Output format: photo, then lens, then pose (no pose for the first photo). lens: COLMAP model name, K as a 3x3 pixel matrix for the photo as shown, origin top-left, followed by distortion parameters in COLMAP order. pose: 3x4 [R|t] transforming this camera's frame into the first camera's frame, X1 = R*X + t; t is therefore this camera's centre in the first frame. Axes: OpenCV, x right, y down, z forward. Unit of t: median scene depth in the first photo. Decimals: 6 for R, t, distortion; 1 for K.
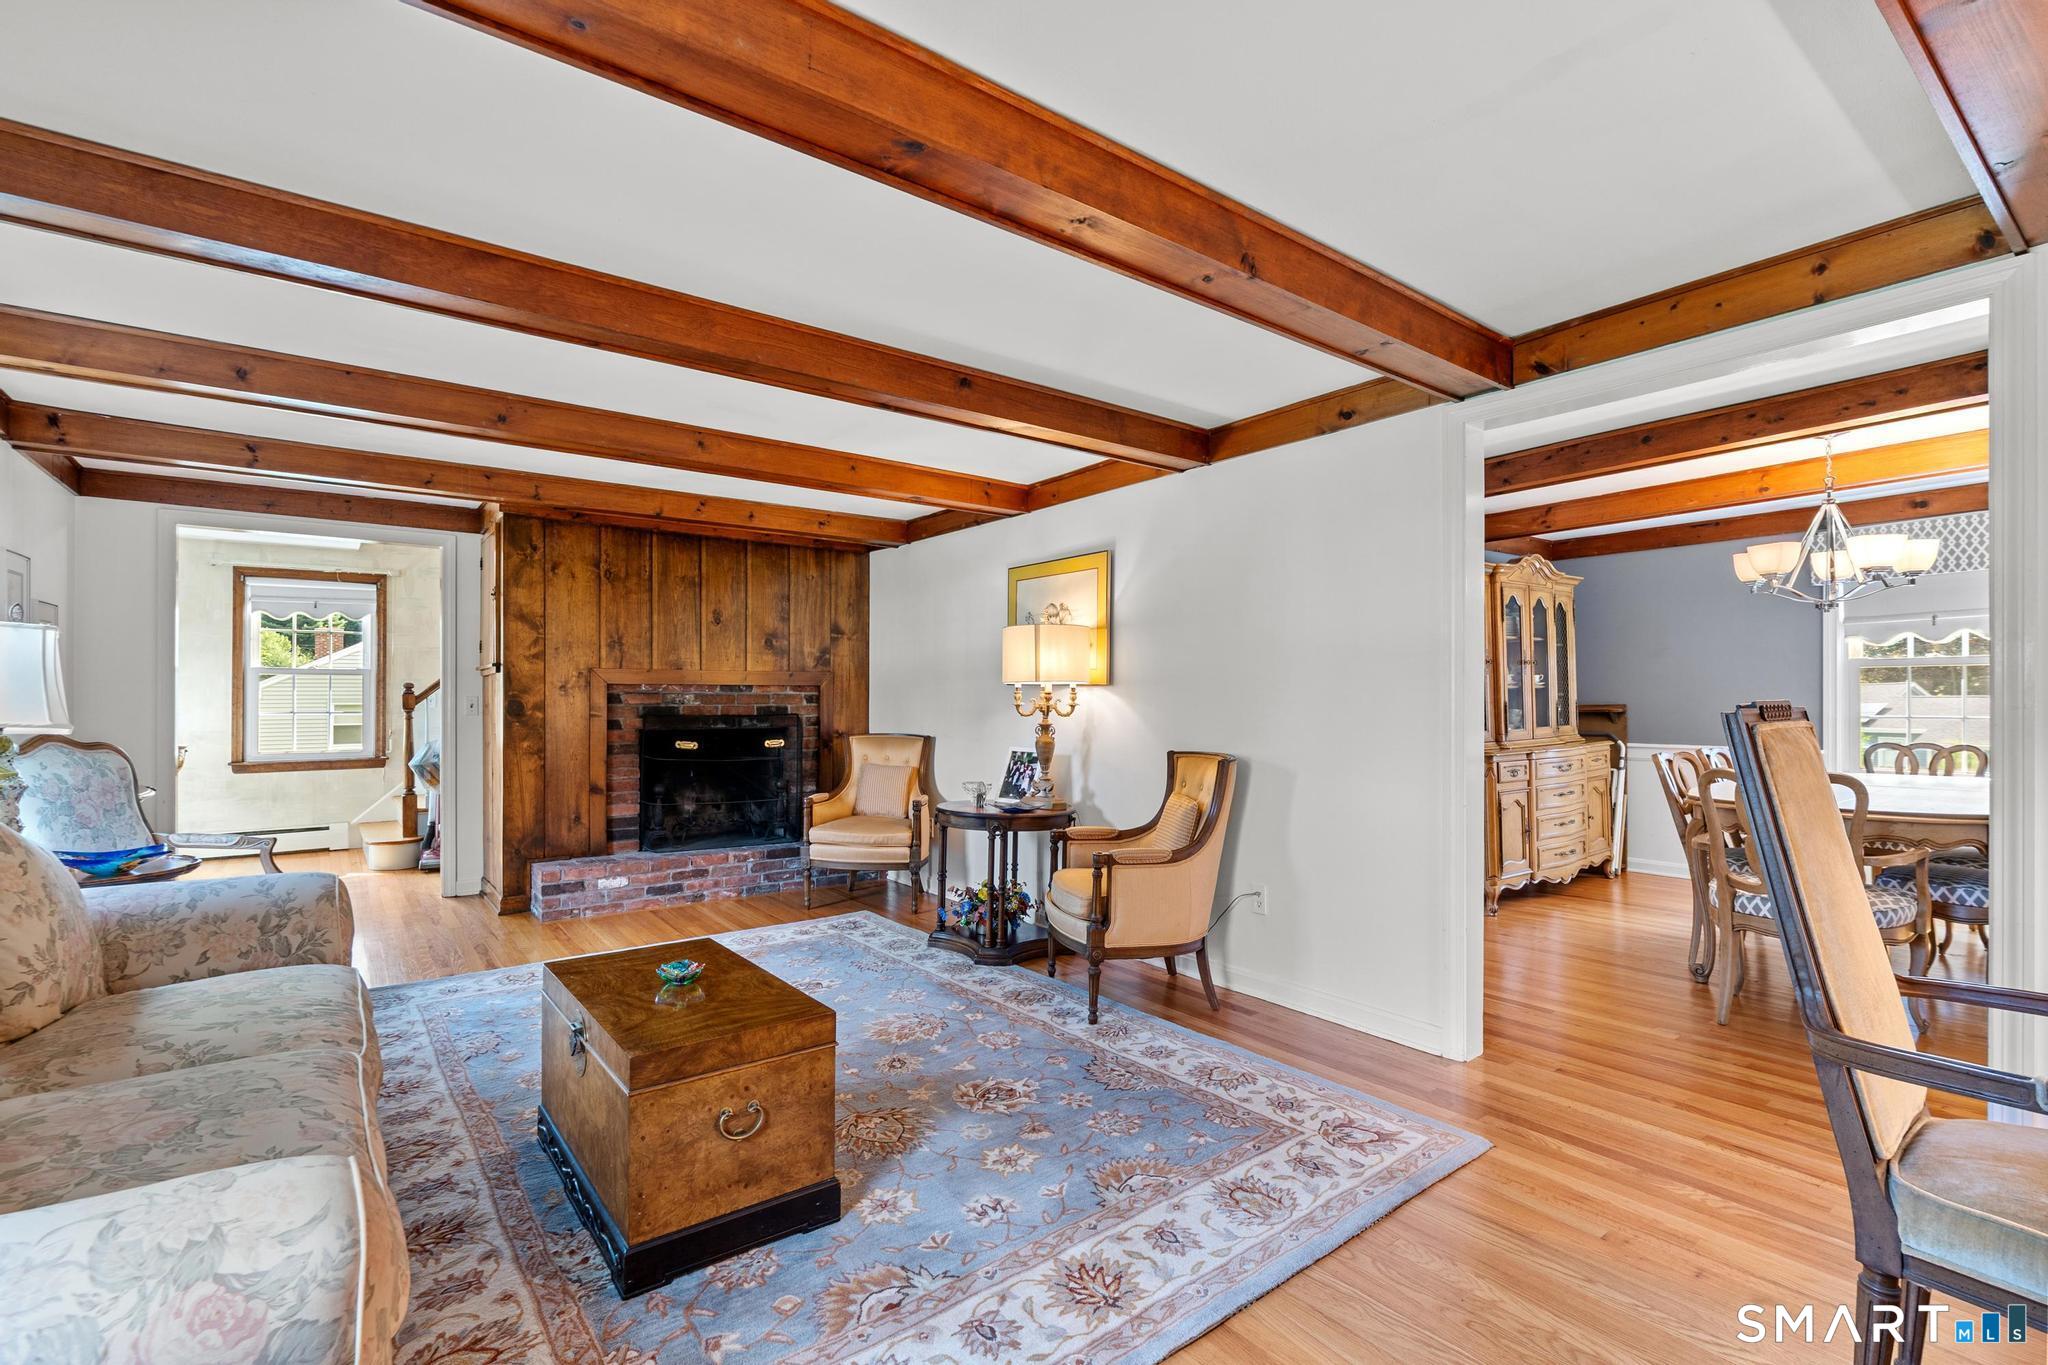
lens RADIAL K [[935.2, 0, 1013.4], [0, 935.2, 701.0], [0, 0, 1]] dist [-0.011097, 0.003914]
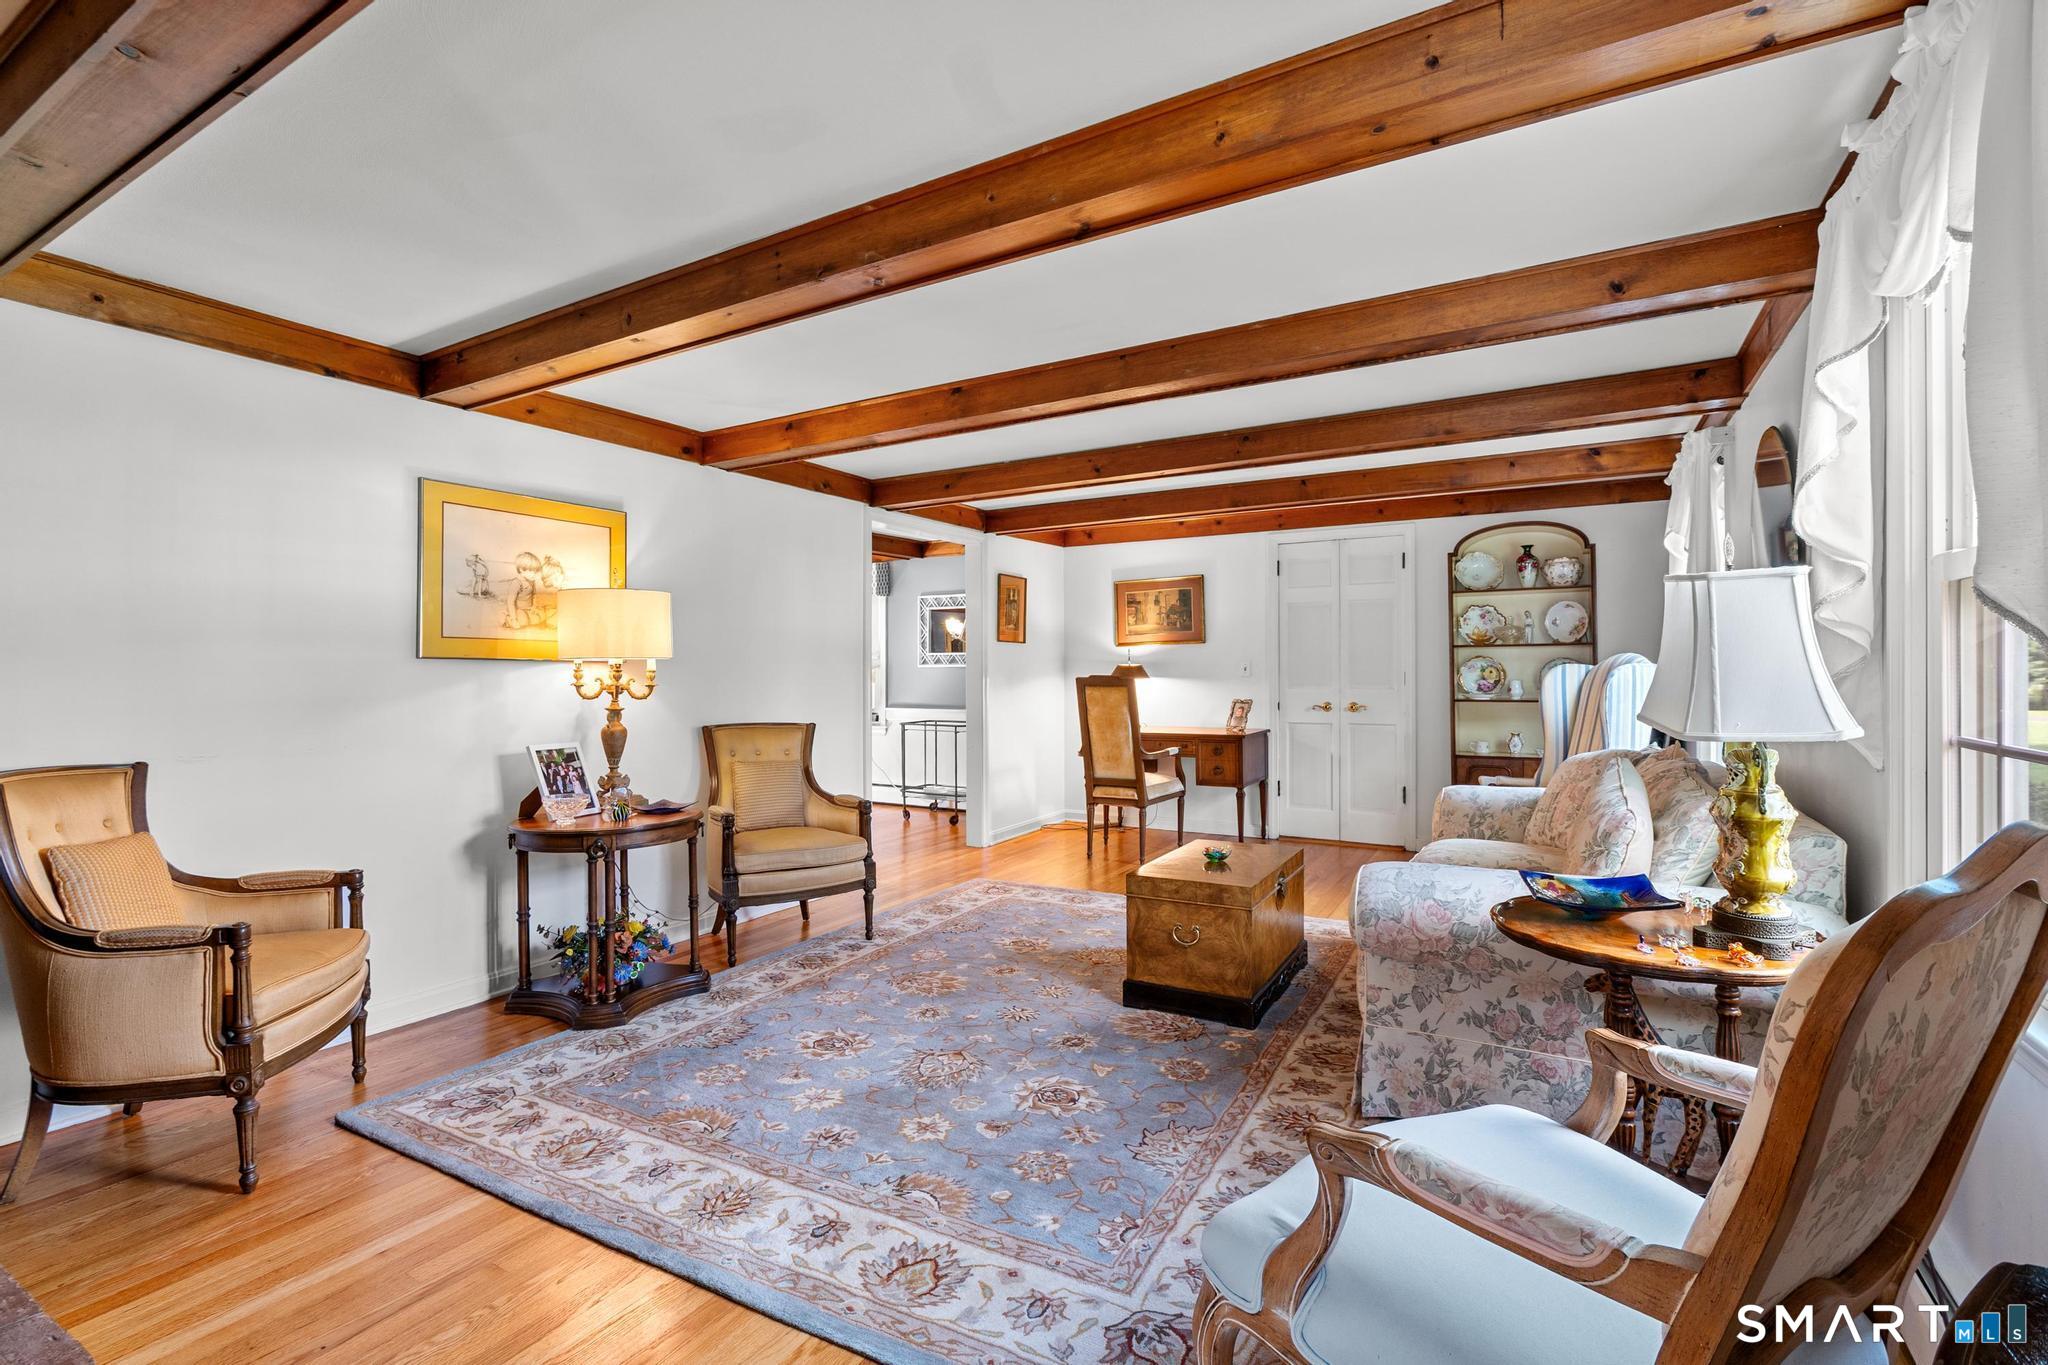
lens RADIAL K [[935.2, 0, 1012.1], [0, 935.2, 670.2], [0, 0, 1]] dist [-0.011097, 0.003914]
pose [[-0.392232, 0.000915, 0.919866, -0.871682], [0.005000, 0.999987, 0.001138, -0.008356], [-0.919853, 0.005046, -0.392231, 1.013858]]
